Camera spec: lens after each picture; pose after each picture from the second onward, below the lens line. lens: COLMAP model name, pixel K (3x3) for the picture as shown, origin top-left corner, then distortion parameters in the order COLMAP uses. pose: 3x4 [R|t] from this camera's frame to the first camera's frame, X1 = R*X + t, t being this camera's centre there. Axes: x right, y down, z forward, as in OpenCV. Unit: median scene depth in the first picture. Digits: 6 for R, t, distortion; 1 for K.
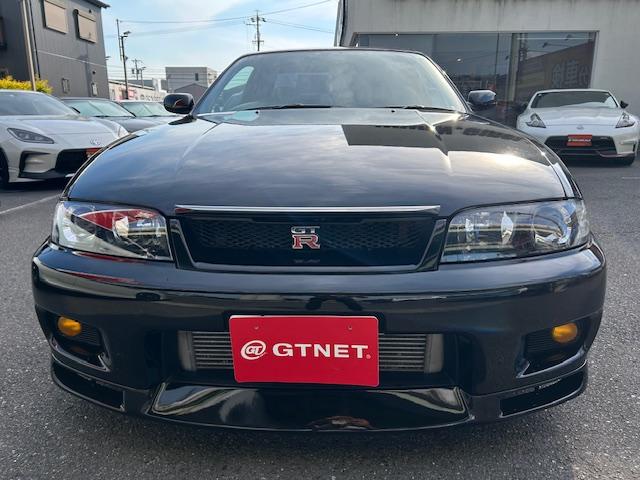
lens RADIAL K [[474.4, 0, 321.4], [0, 474.4, 241.8], [0, 0, 1]] dist [0.061267, -0.066851]
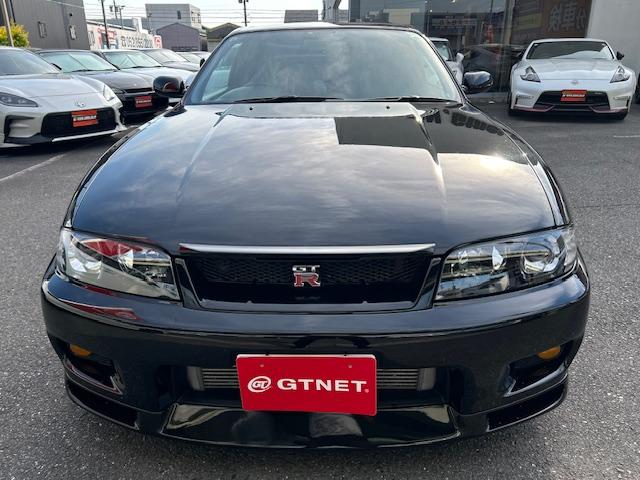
lens RADIAL K [[474.5, 0, 320.0], [0, 474.5, 240.0], [0, 0, 1]] dist [0.053977, -0.058892]
pose [[0.999814, -0.010845, 0.015958, -0.015892], [0.009012, 0.993808, 0.110746, -0.167949], [-0.017060, -0.110582, 0.993721, -0.025026]]
